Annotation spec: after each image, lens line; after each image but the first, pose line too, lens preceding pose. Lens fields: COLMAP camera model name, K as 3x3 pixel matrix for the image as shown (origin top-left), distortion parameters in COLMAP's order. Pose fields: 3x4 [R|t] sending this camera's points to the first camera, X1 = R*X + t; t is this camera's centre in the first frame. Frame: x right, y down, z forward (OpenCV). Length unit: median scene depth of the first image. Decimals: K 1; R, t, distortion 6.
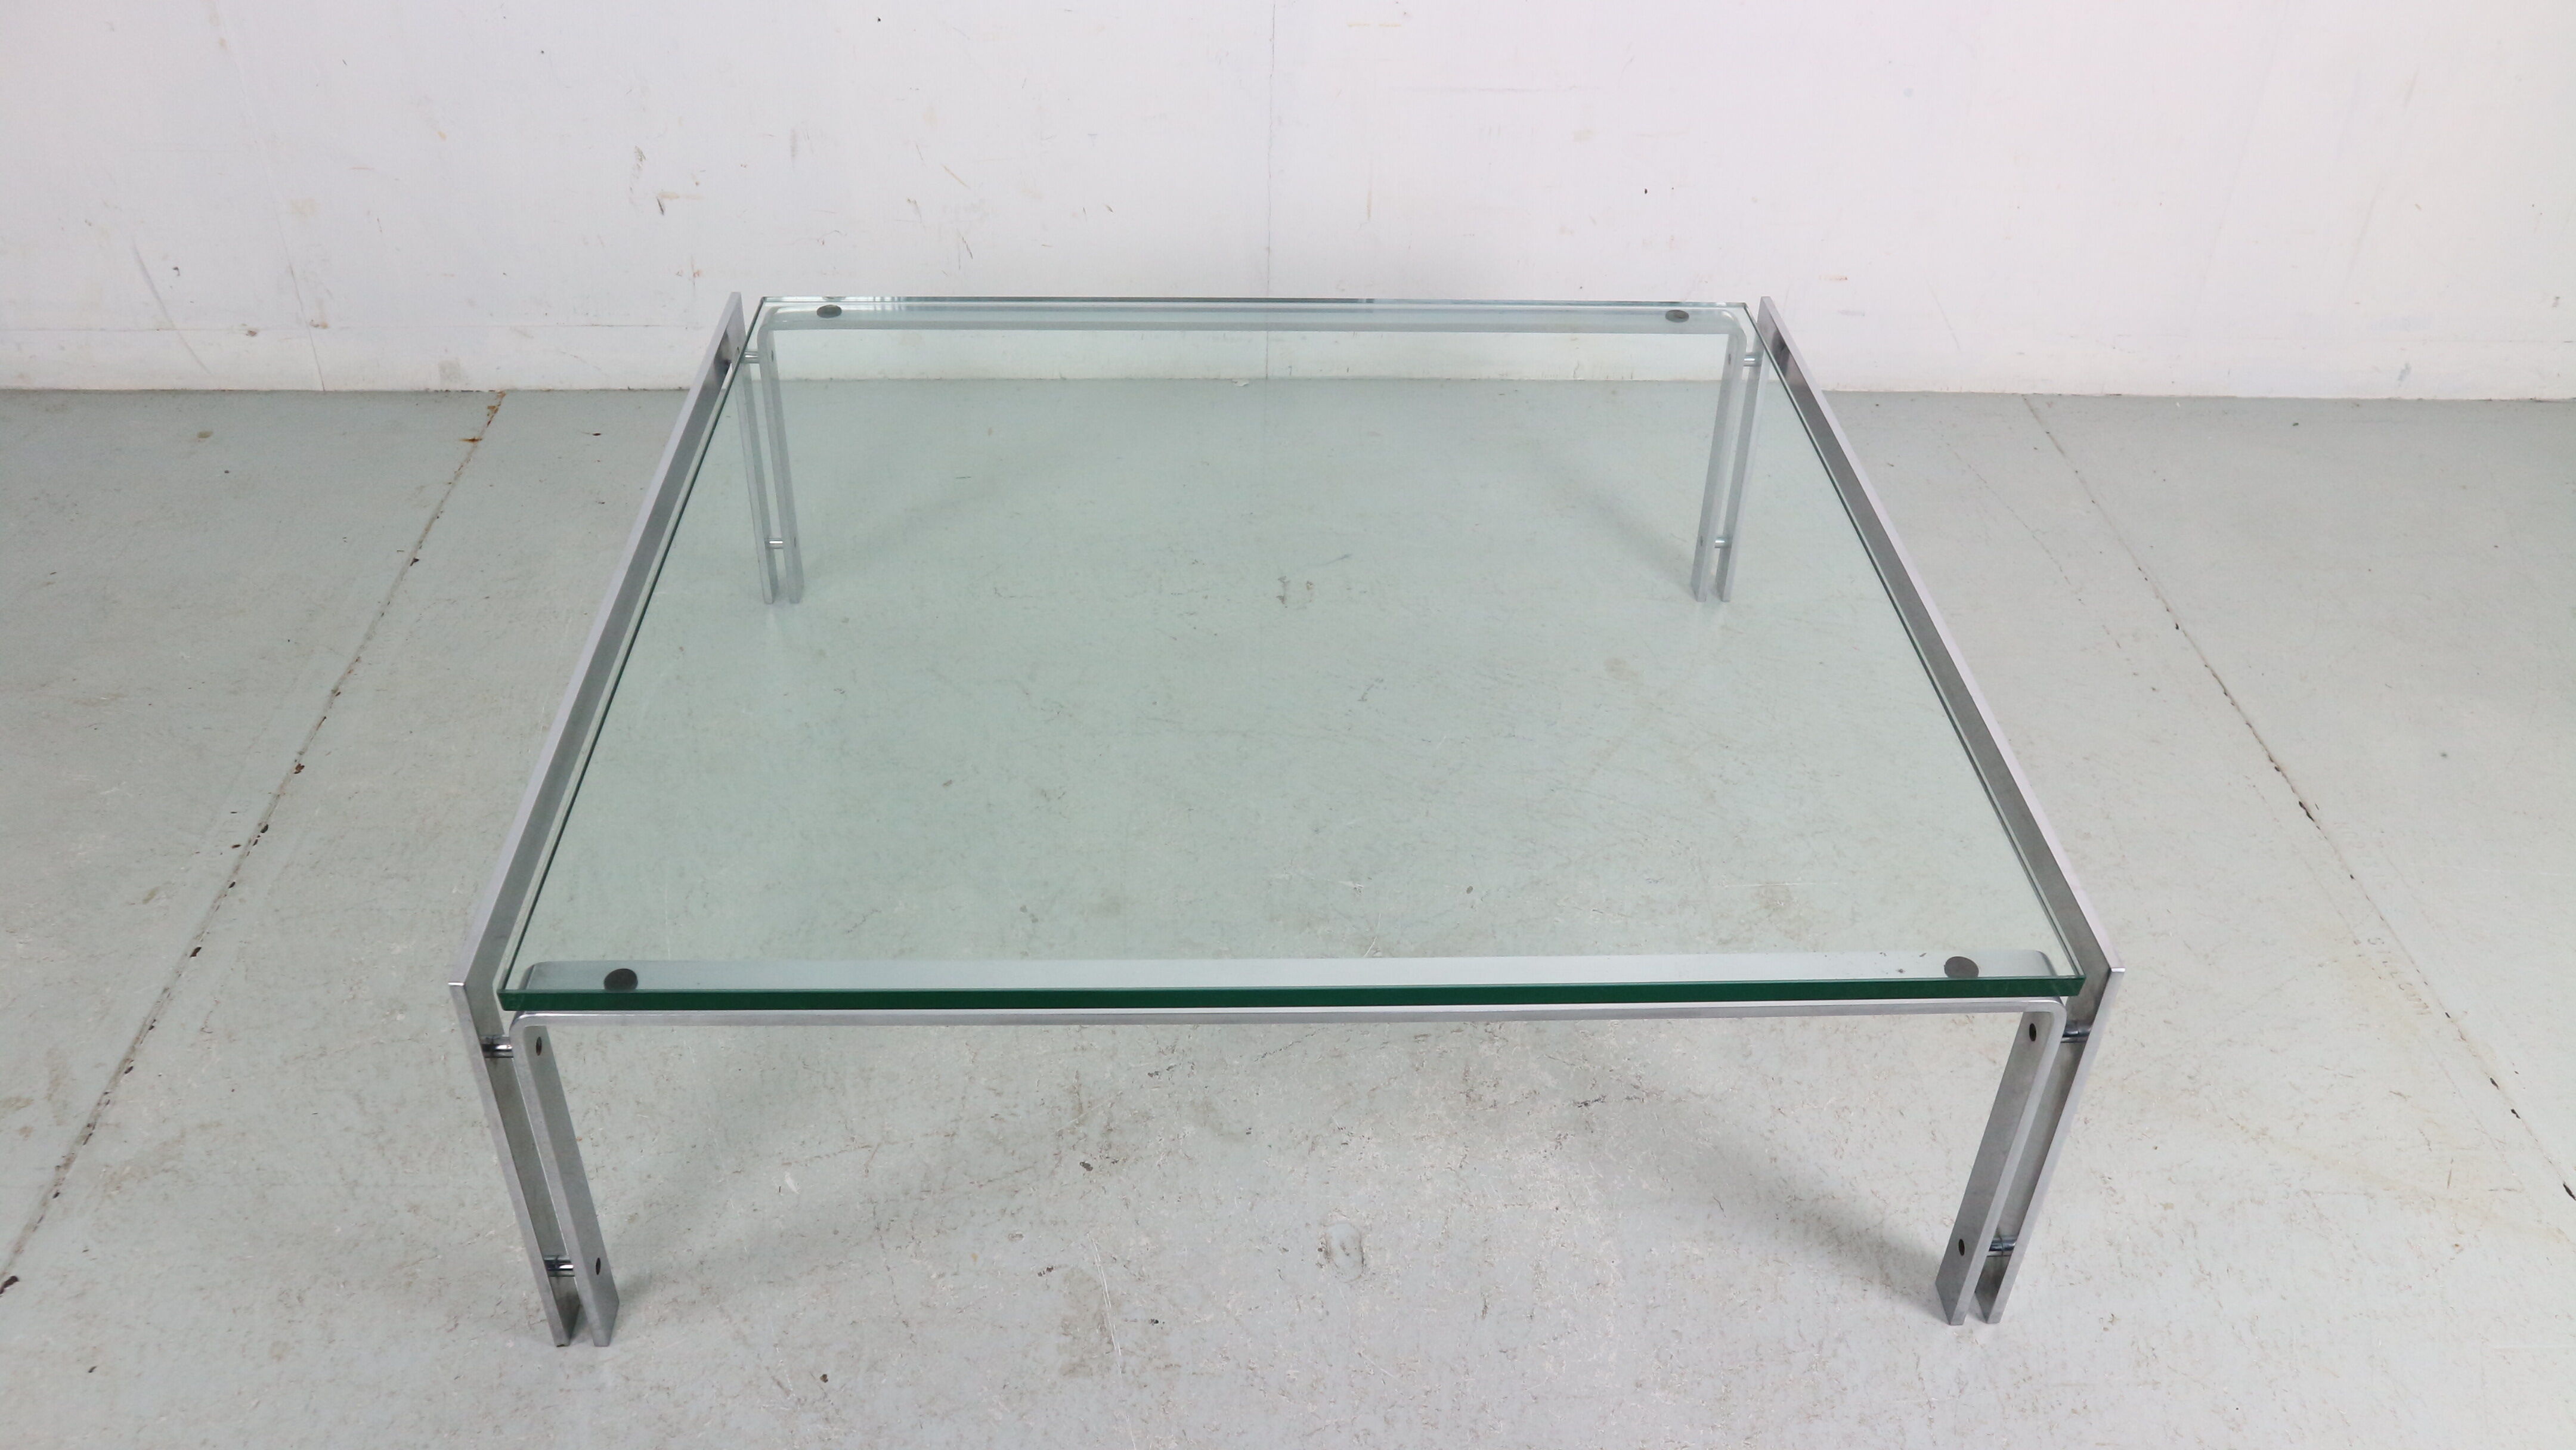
lens RADIAL K [[2120.8, 0, 1291.9], [0, 2120.8, 712.2], [0, 0, 1]] dist [-0.102955, 0.127671]
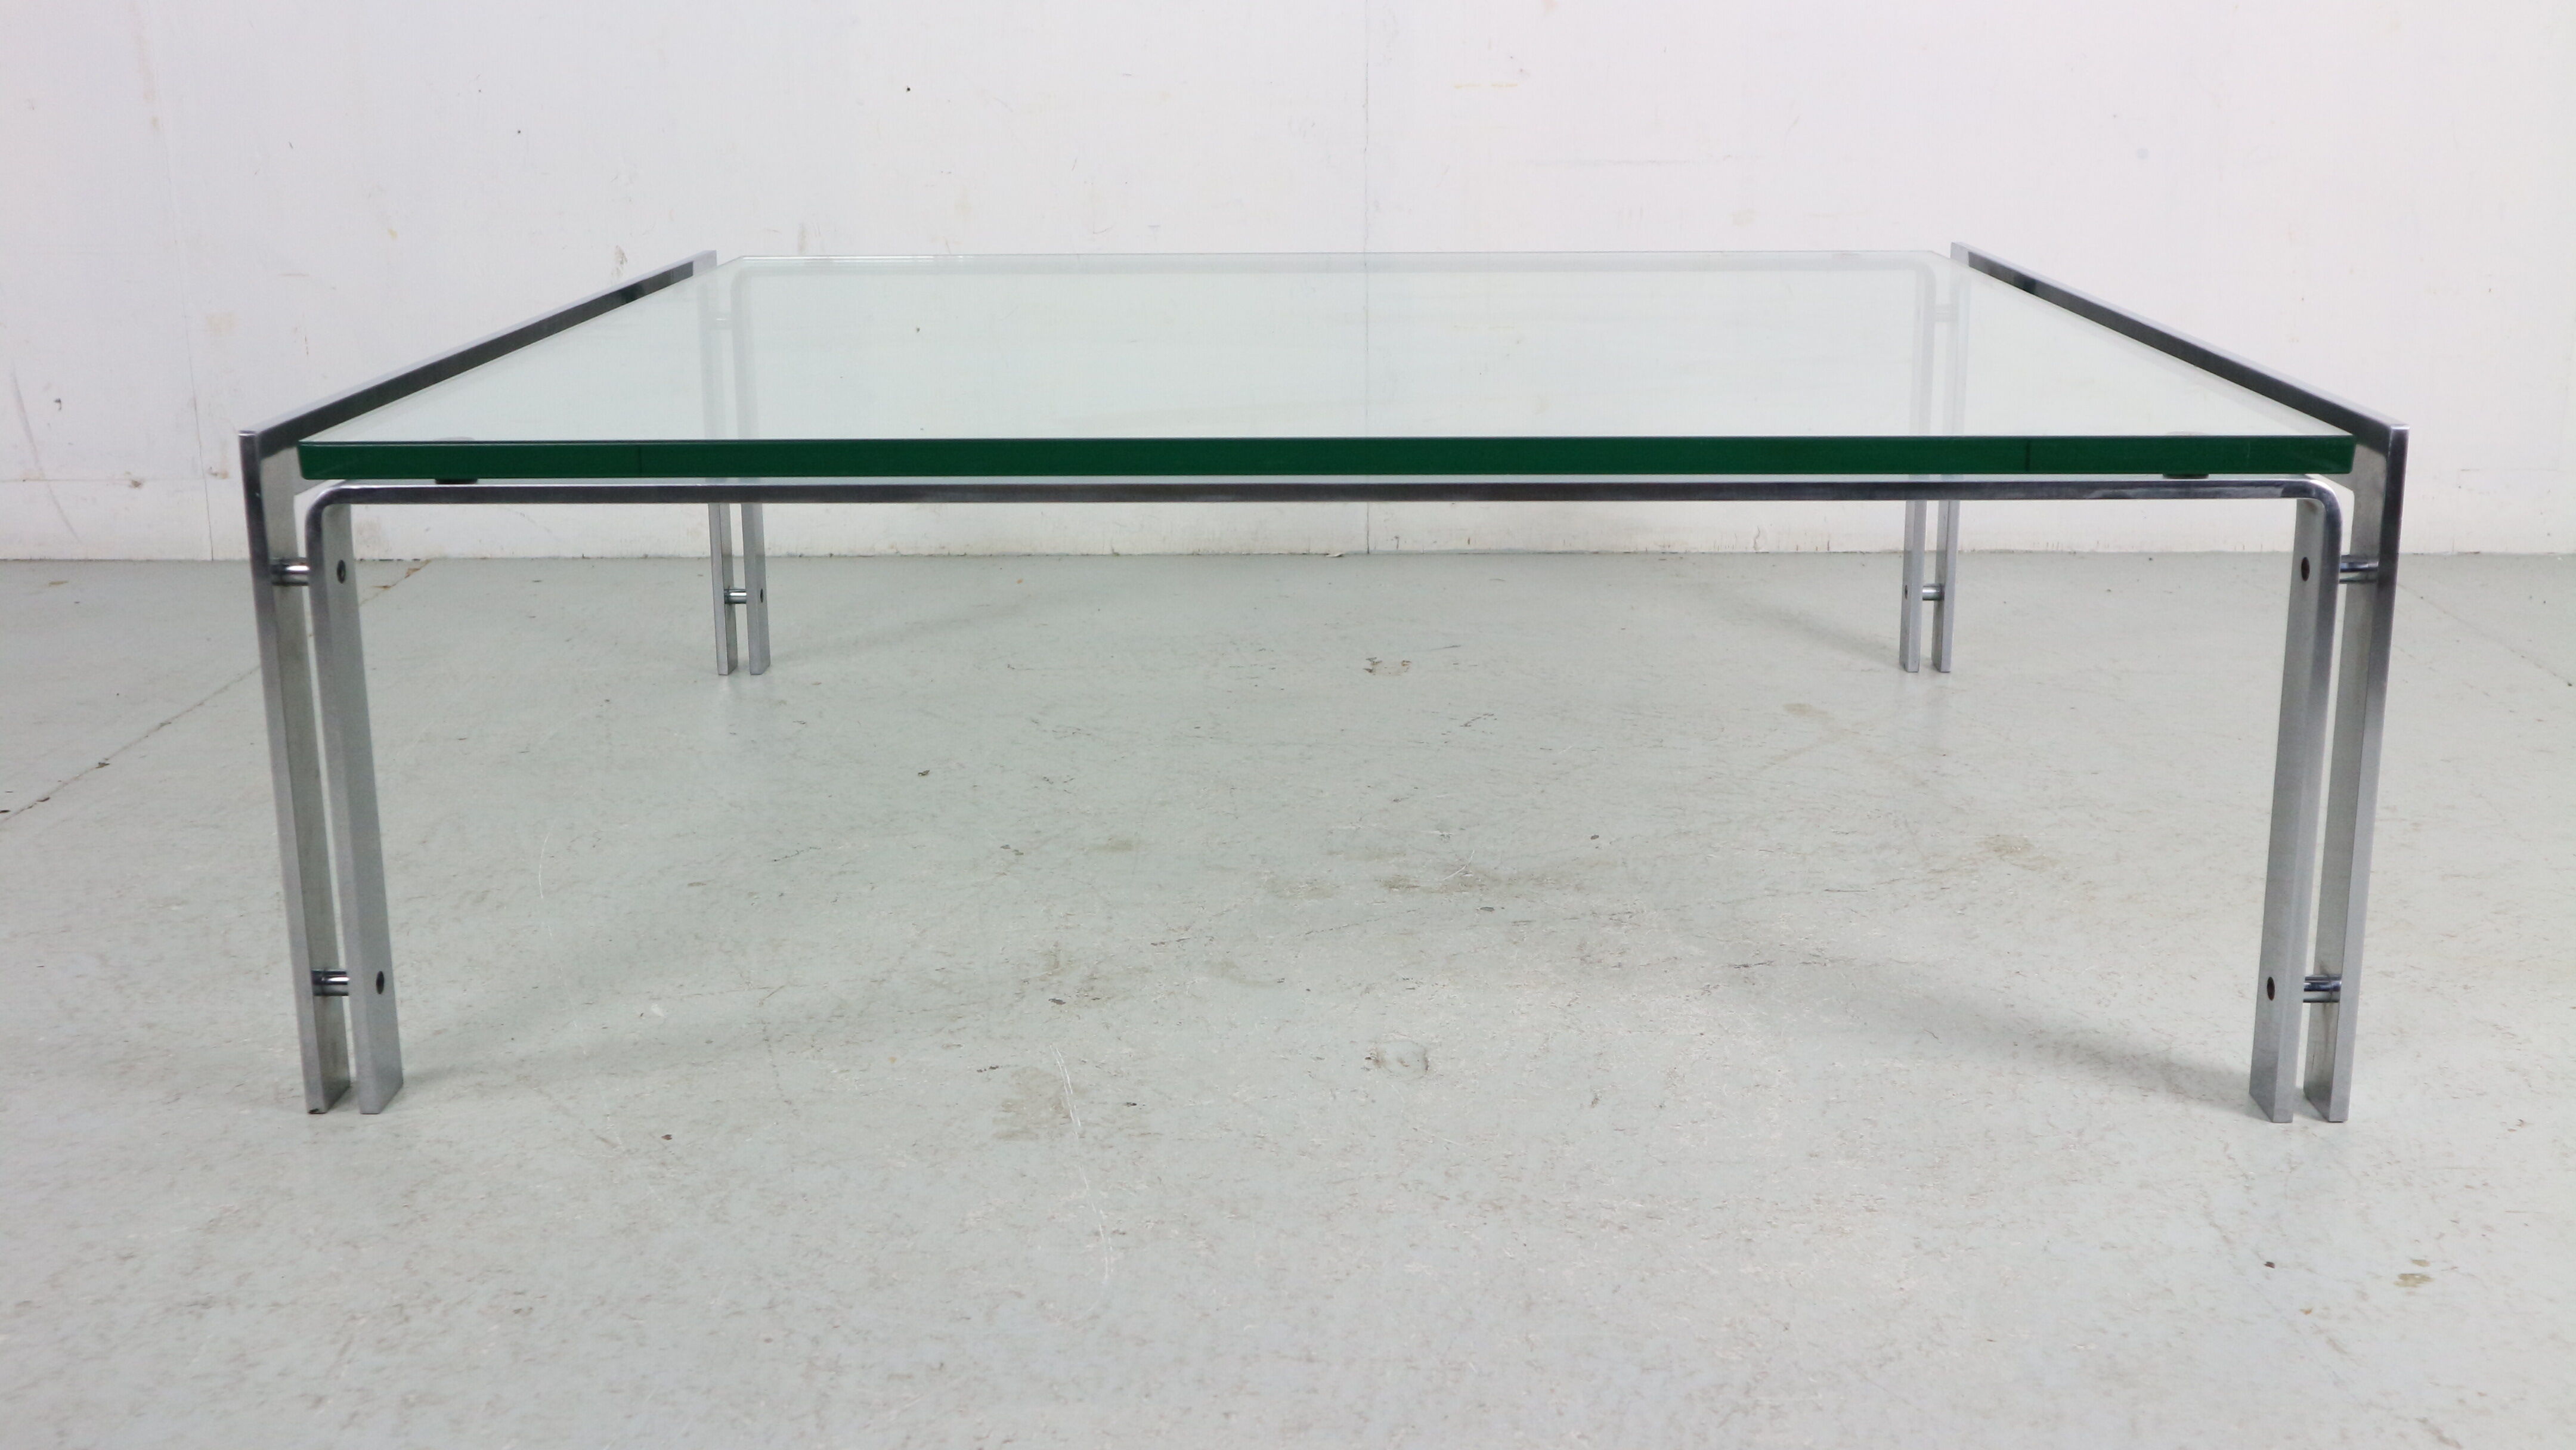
lens RADIAL K [[2779.5, 0, 1288.0], [0, 2779.5, 725.0], [0, 0, 1]] dist [-0.055036, 0.233821]
pose [[0.997348, -0.013438, -0.071536, 0.052640], [-0.013703, 0.930571, -0.365855, 0.471214], [0.071485, 0.365865, 0.927918, 0.070824]]
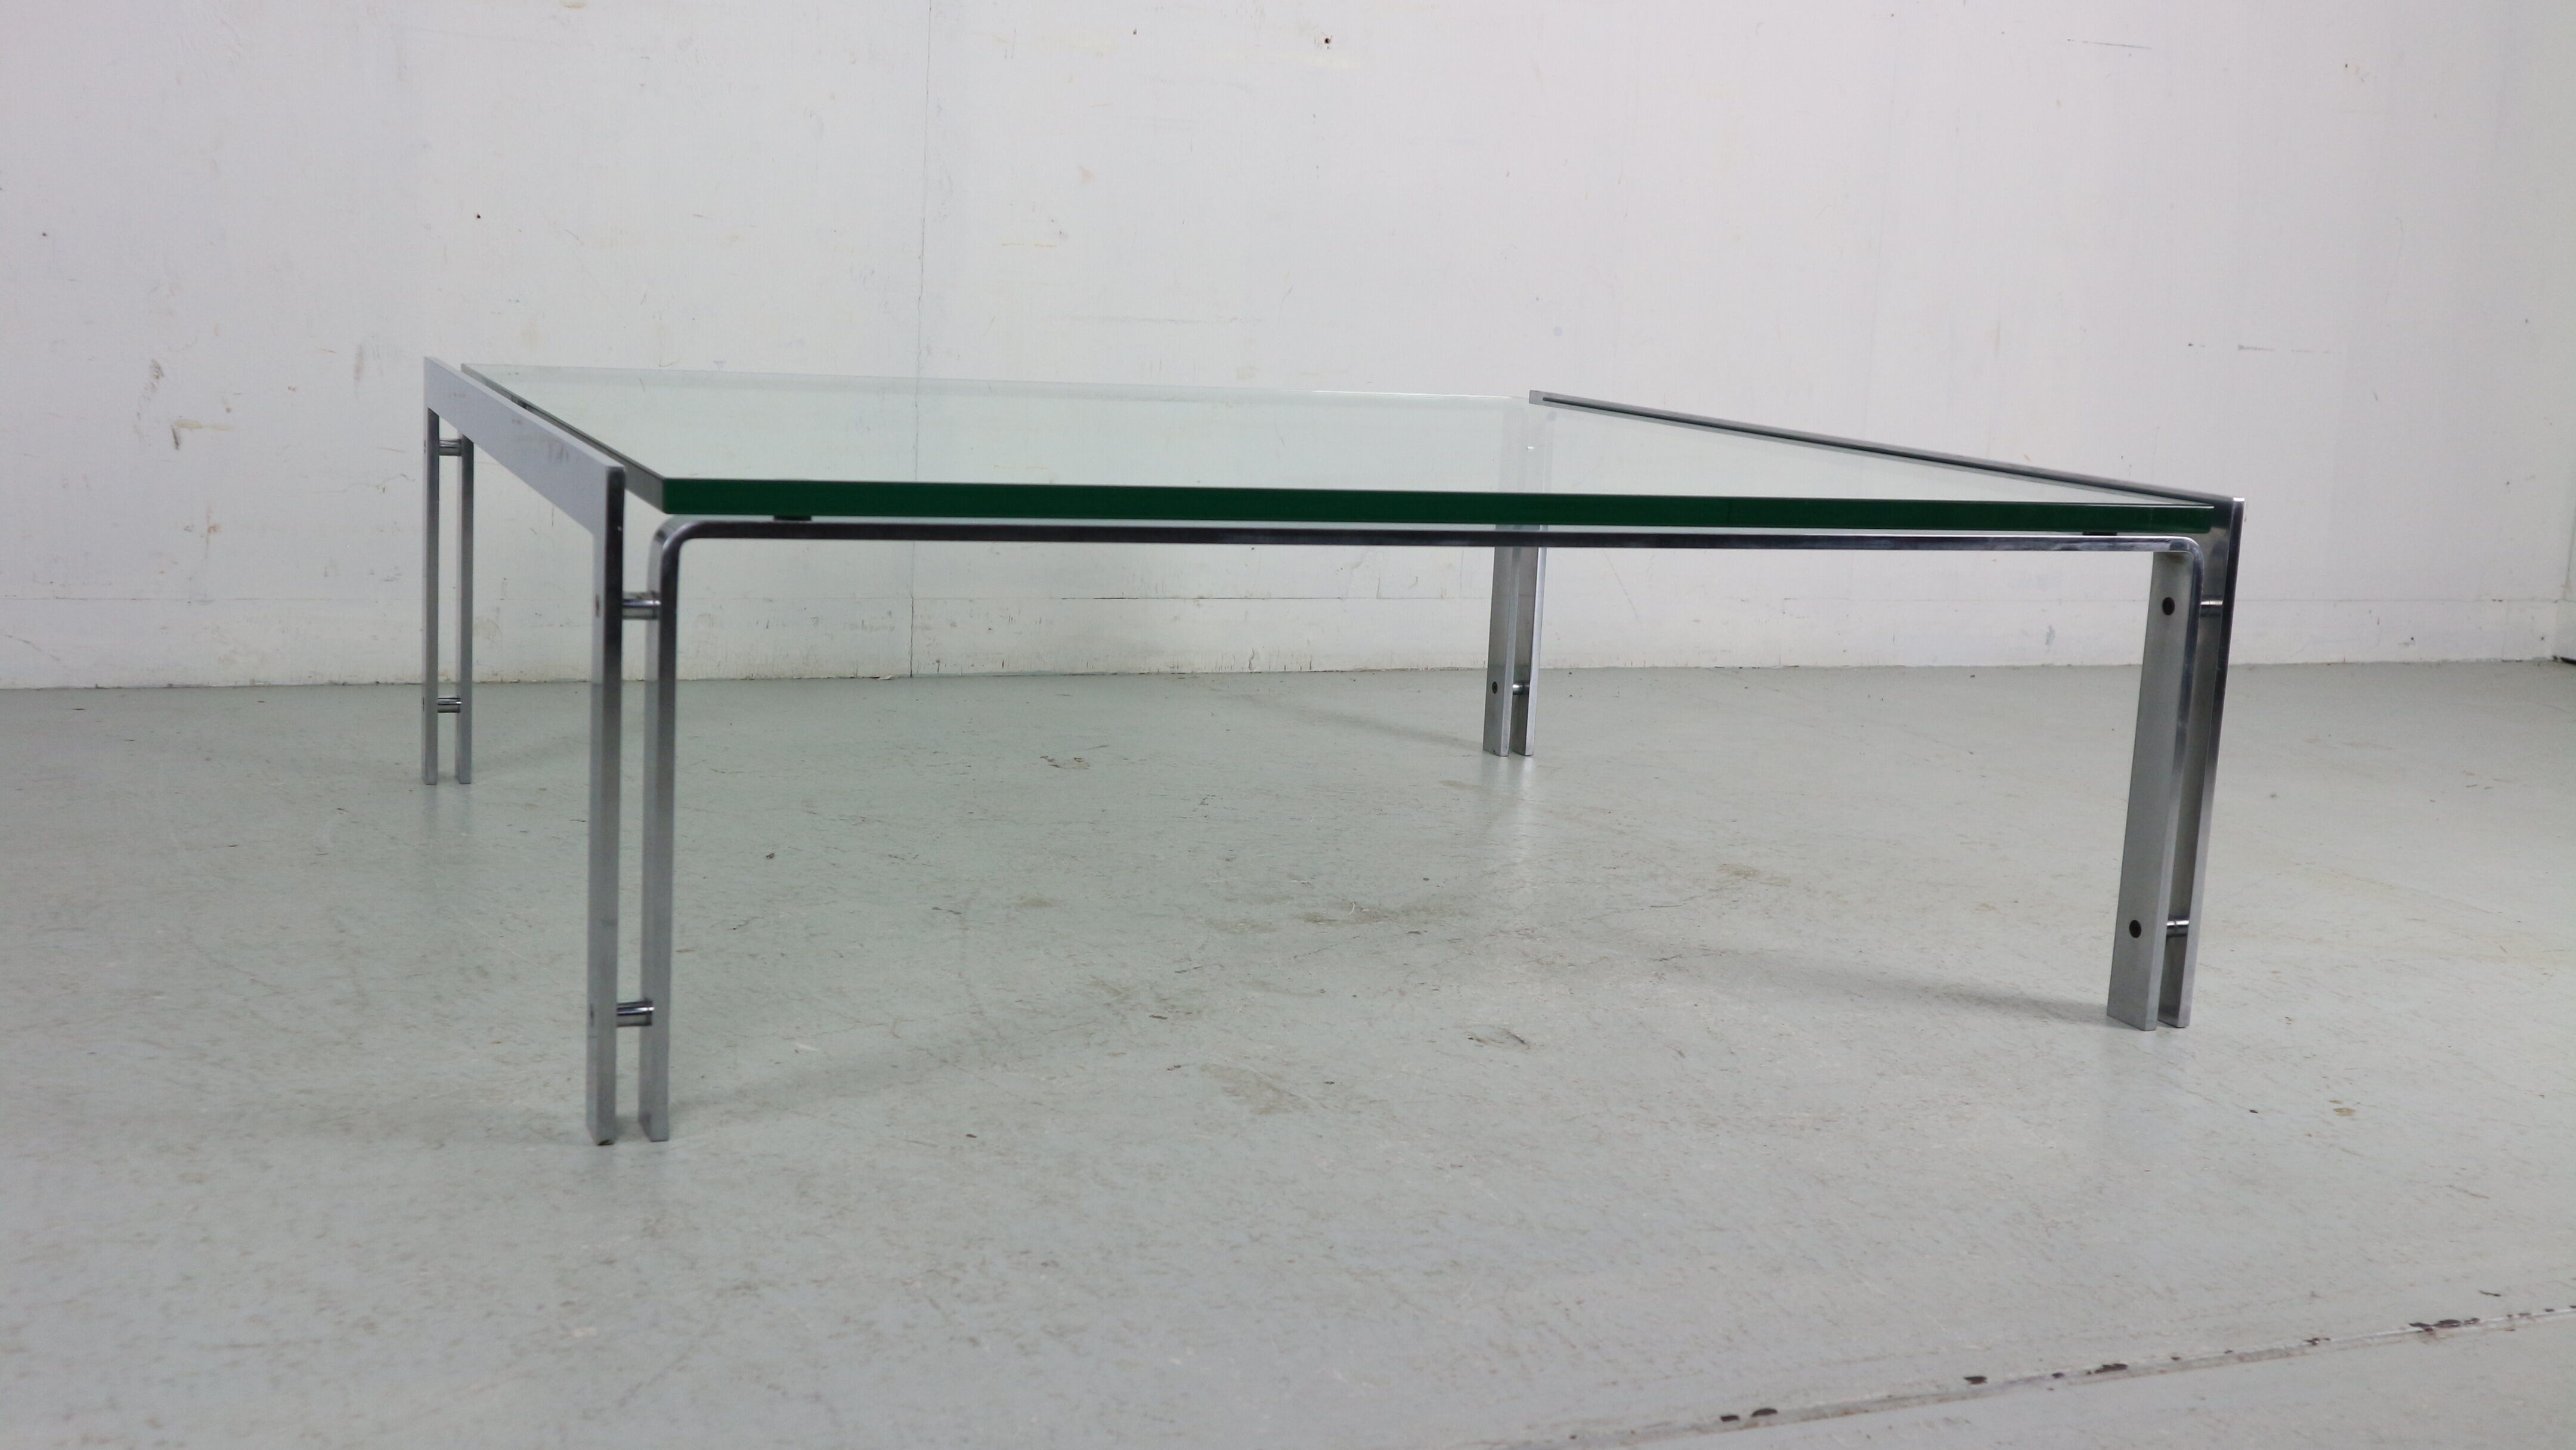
lens RADIAL K [[2779.5, 0, 1288.0], [0, 2779.5, 725.0], [0, 0, 1]] dist [-0.055036, 0.233821]
pose [[0.938823, -0.033439, 0.342772, -0.406249], [0.178281, 0.898732, -0.400619, 0.542270], [-0.294664, 0.437220, 0.849713, 0.028750]]
